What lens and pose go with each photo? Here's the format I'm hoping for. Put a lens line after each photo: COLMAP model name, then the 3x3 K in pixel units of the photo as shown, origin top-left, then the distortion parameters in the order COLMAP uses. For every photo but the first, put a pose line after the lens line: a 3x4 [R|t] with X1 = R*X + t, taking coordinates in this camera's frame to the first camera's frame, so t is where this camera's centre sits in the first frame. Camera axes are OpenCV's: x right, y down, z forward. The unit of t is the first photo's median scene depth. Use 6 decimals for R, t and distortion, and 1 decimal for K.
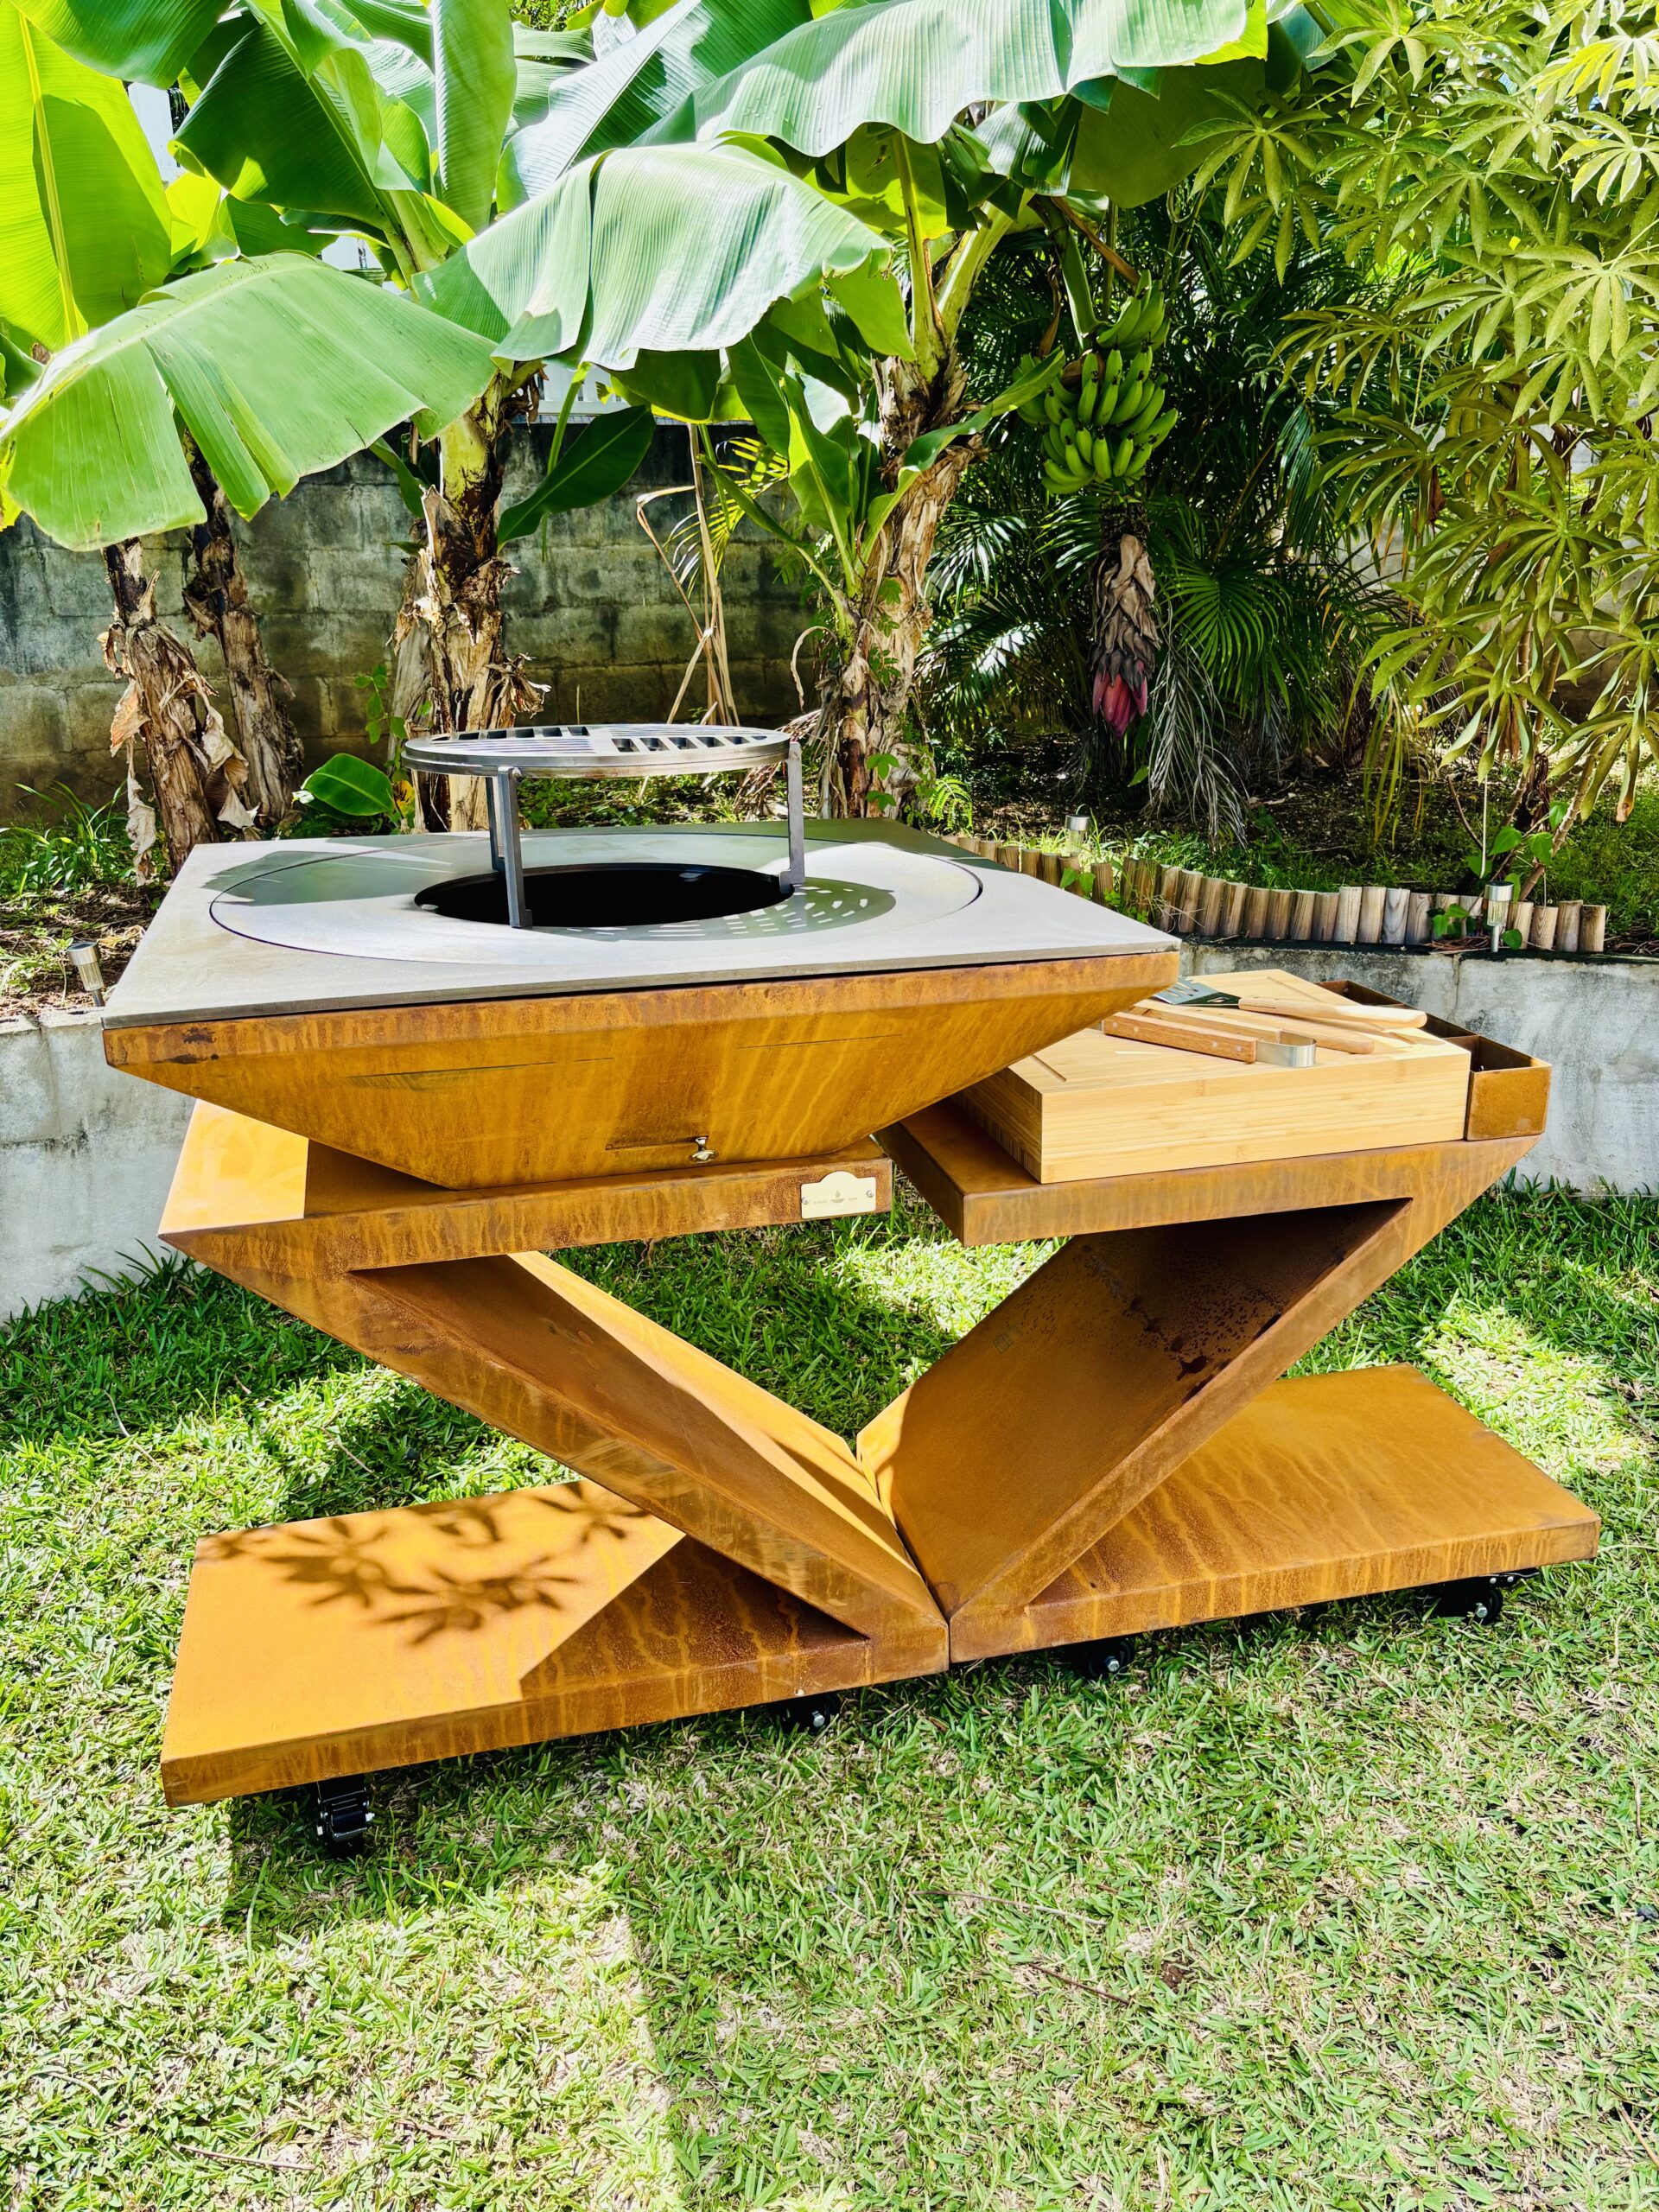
lens RADIAL K [[1696.7, 0, 843.9], [0, 1696.7, 1171.9], [0, 0, 1]] dist [0.029024, -0.041120]
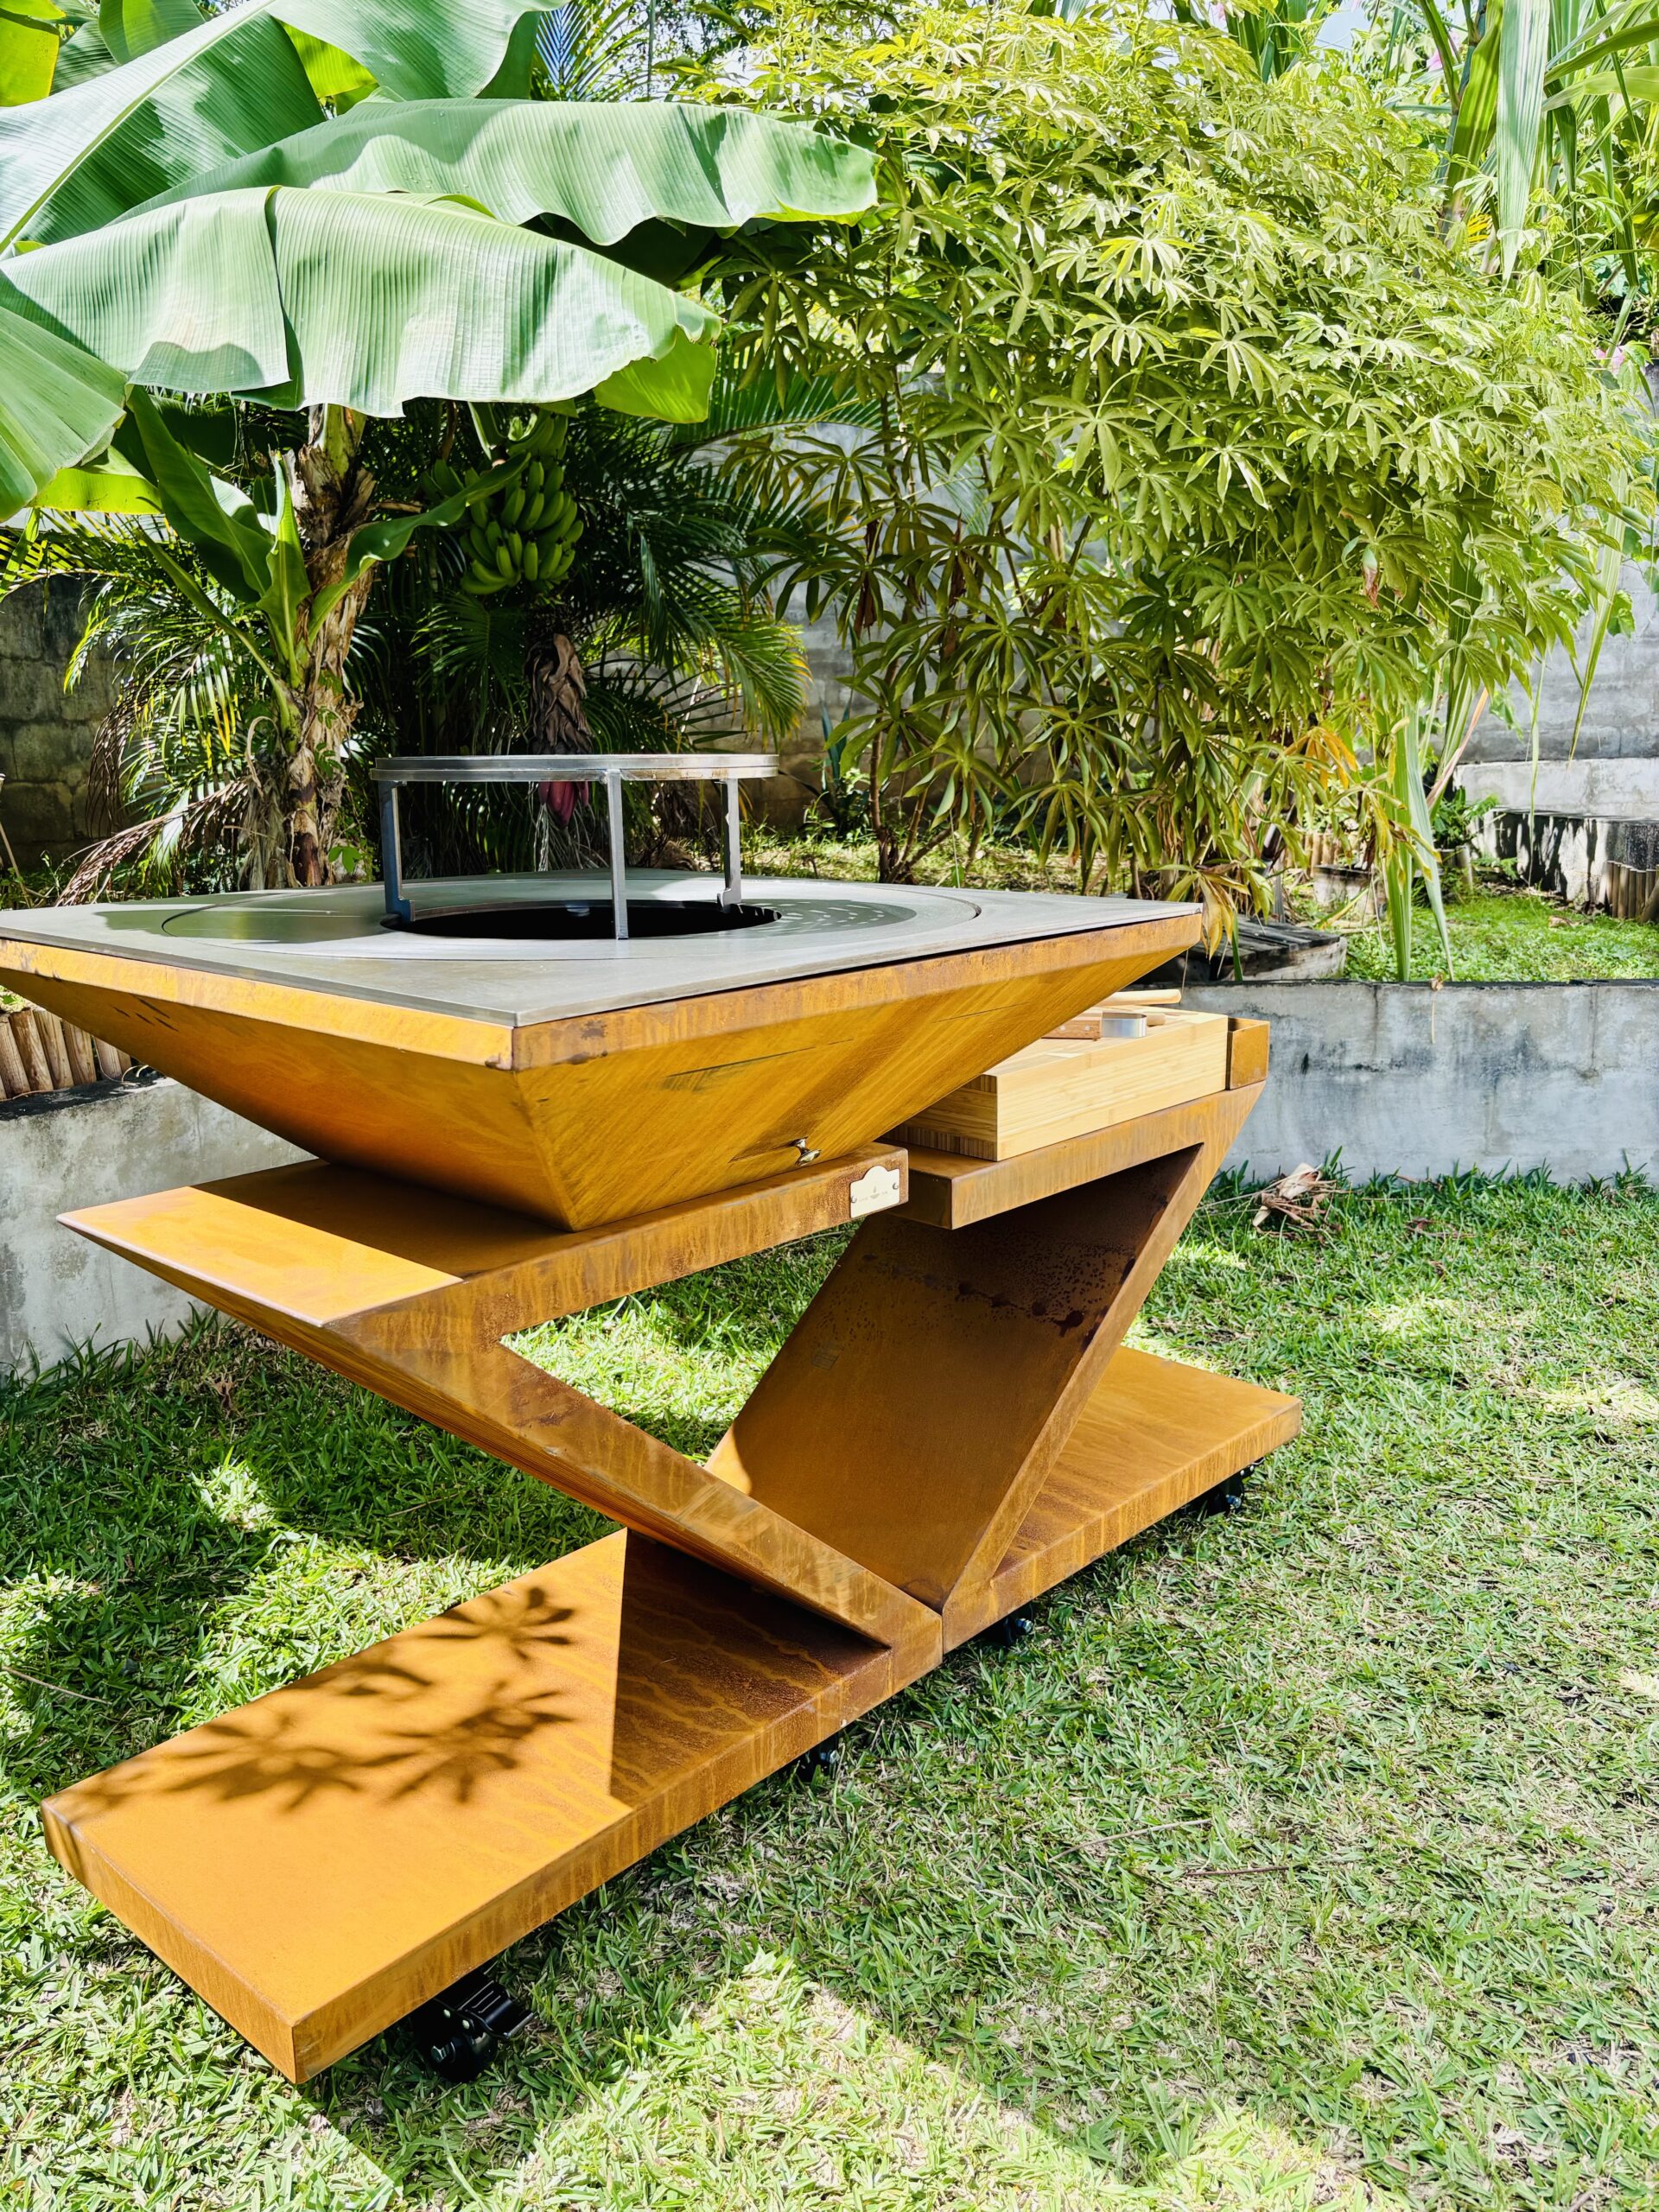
lens RADIAL K [[1696.7, 0, 836.3], [0, 1696.7, 1127.2], [0, 0, 1]] dist [0.029024, -0.041120]
pose [[0.835205, -0.118927, 0.536925, -0.498034], [0.179042, 0.981948, -0.061008, 0.030311], [-0.519977, 0.147087, 0.841421, 0.132884]]
